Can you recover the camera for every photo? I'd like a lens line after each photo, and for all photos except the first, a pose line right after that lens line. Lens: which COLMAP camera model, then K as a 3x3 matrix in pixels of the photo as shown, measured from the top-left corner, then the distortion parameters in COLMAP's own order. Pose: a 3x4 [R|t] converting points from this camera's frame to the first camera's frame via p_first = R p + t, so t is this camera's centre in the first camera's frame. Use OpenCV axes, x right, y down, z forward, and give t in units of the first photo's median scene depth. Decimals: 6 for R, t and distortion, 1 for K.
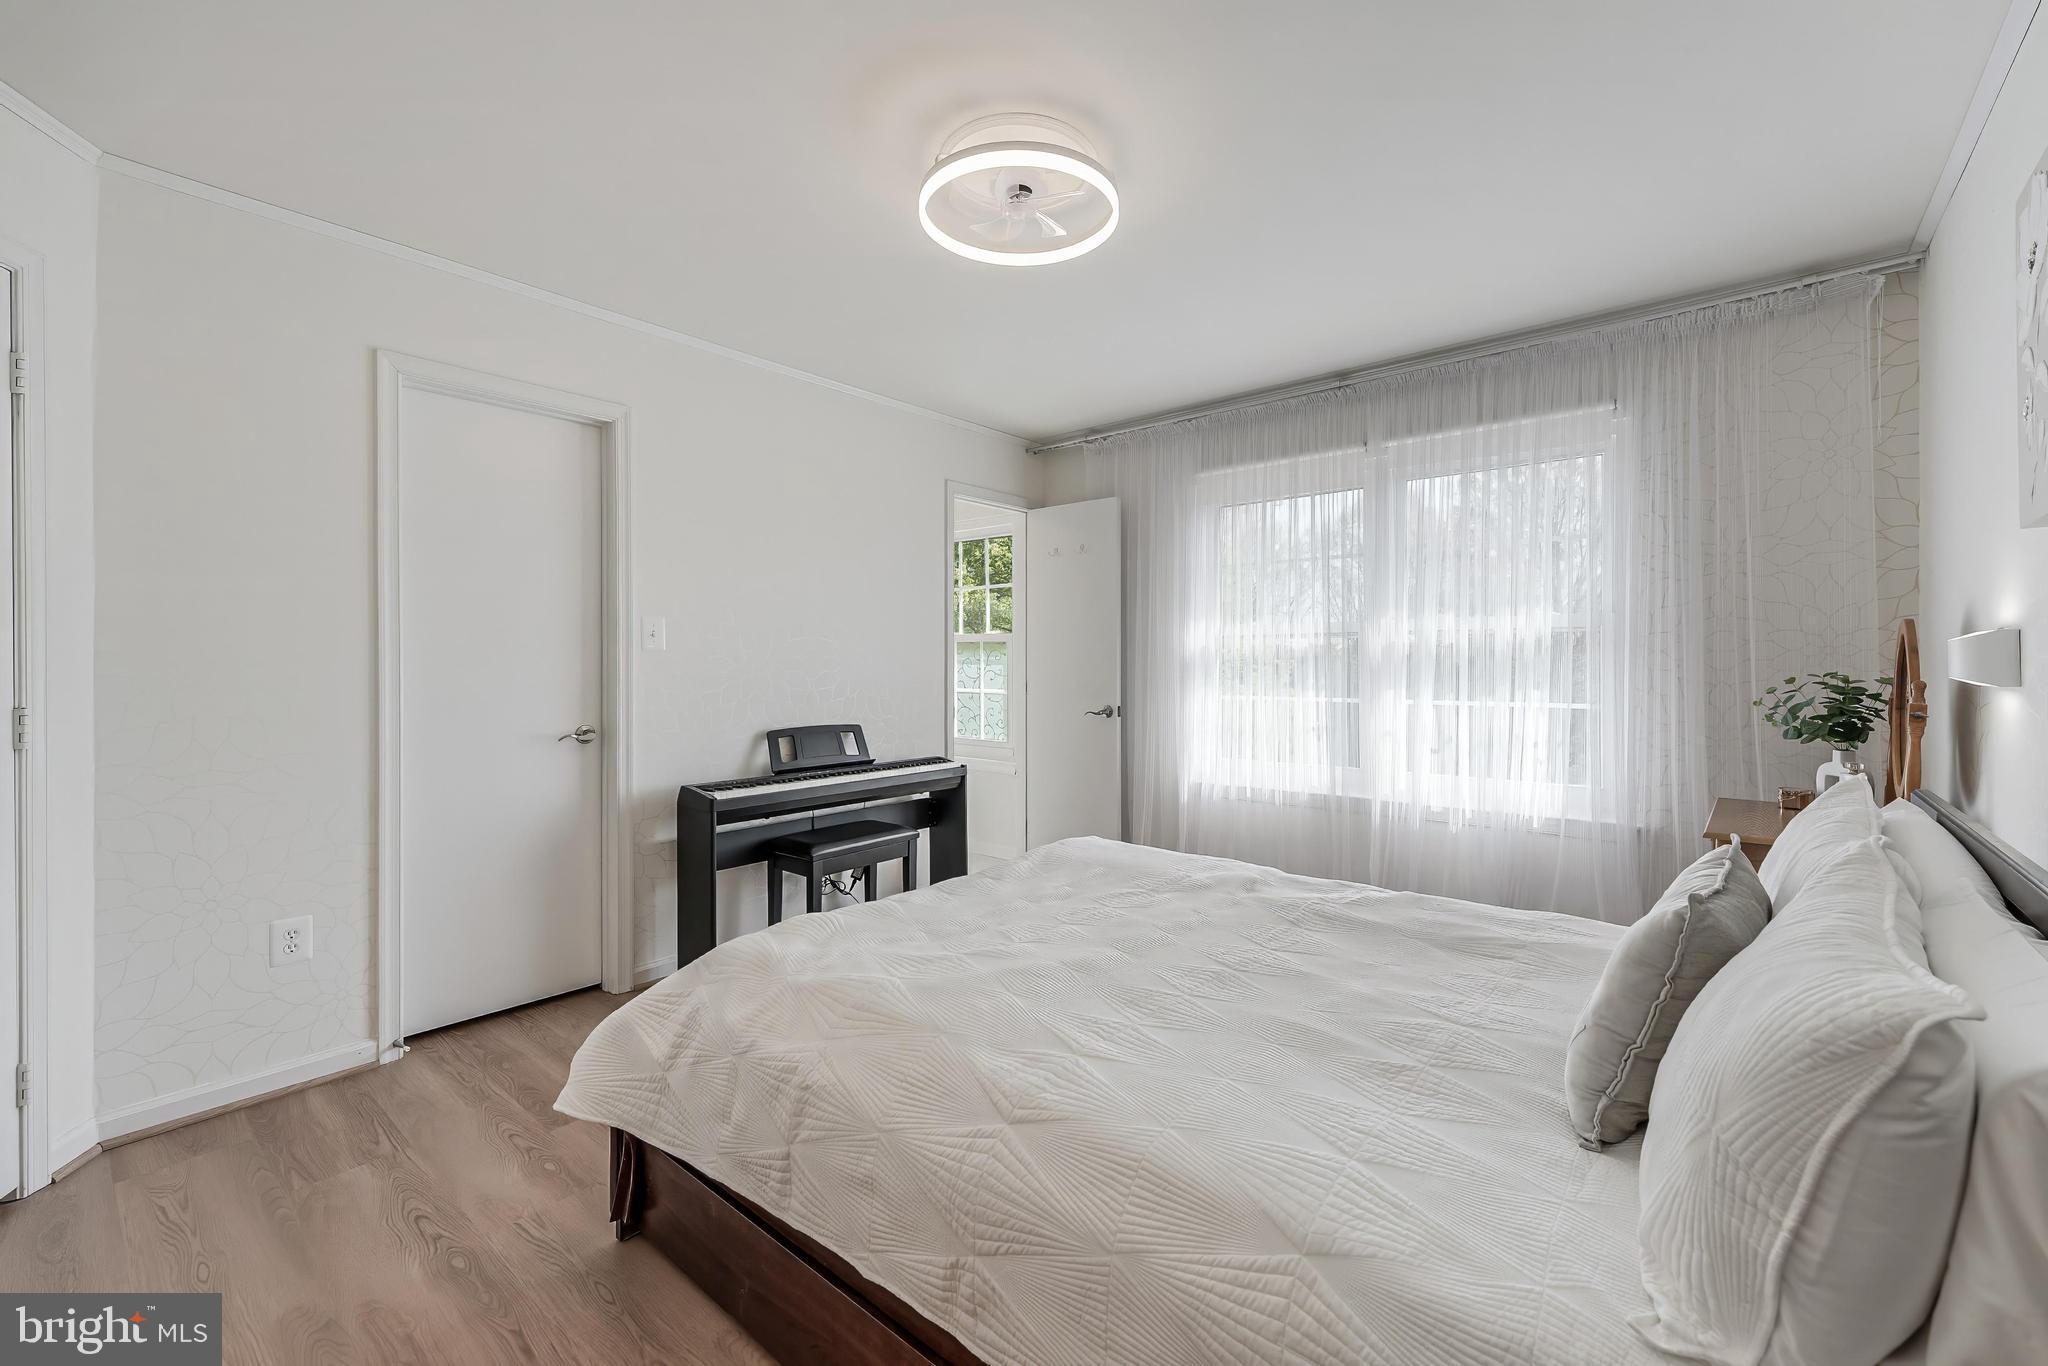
lens RADIAL K [[829.8, 0, 1031.1], [0, 829.8, 667.4], [0, 0, 1]] dist [0.002520, -0.000754]
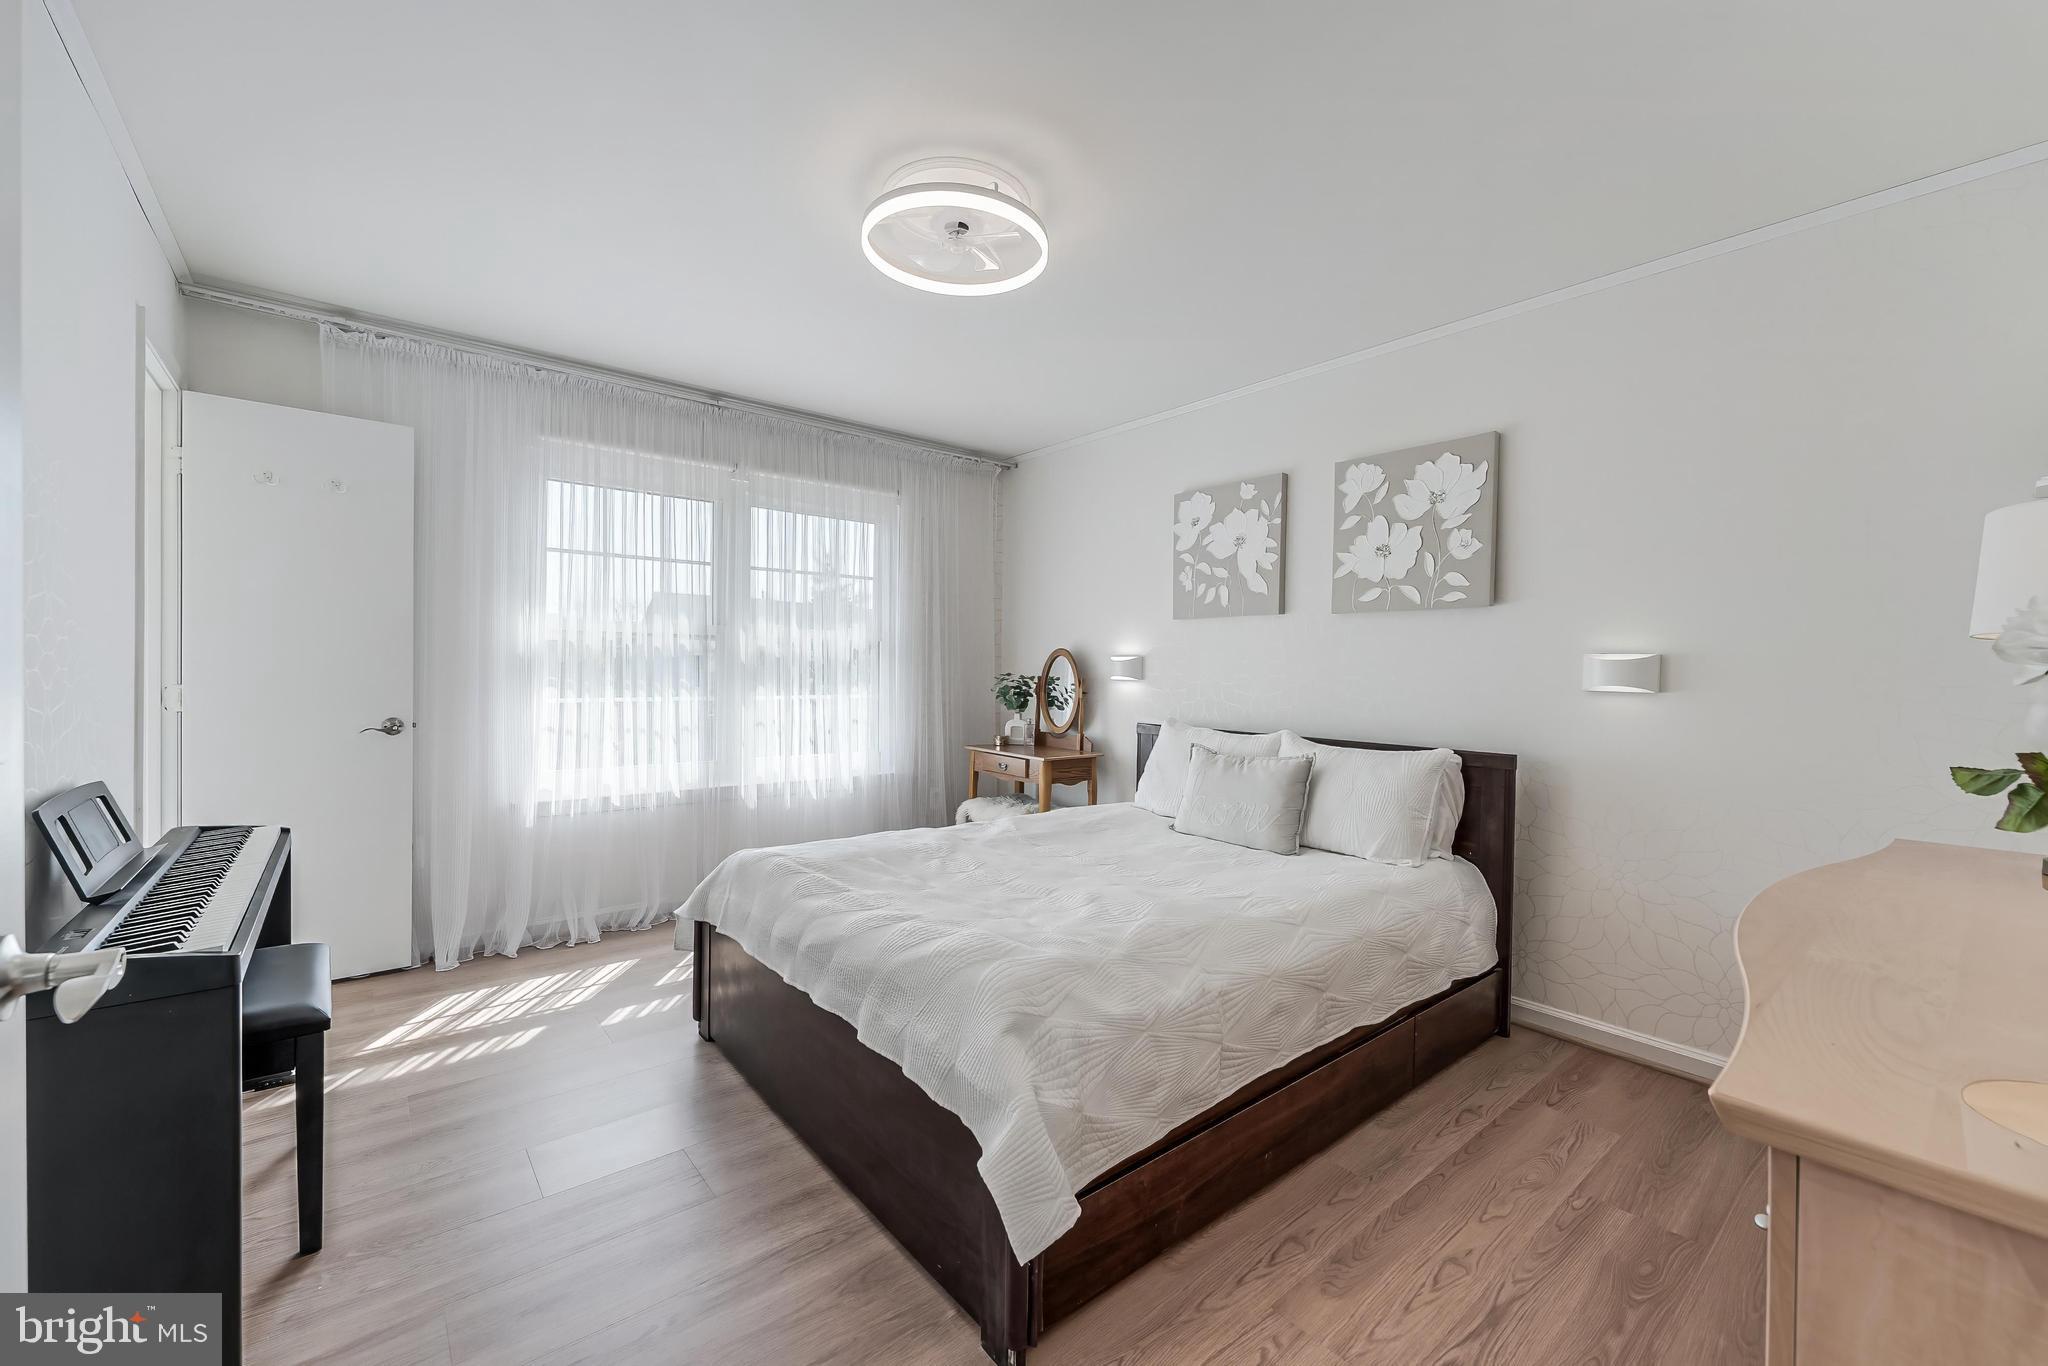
lens RADIAL K [[829.8, 0, 1032.9], [0, 829.8, 674.7], [0, 0, 1]] dist [0.002520, -0.000754]
pose [[0.169178, -0.001543, 0.985584, -0.643532], [-0.009309, 0.999952, 0.003164, 0.001723], [-0.985542, -0.009710, 0.169156, 0.432556]]
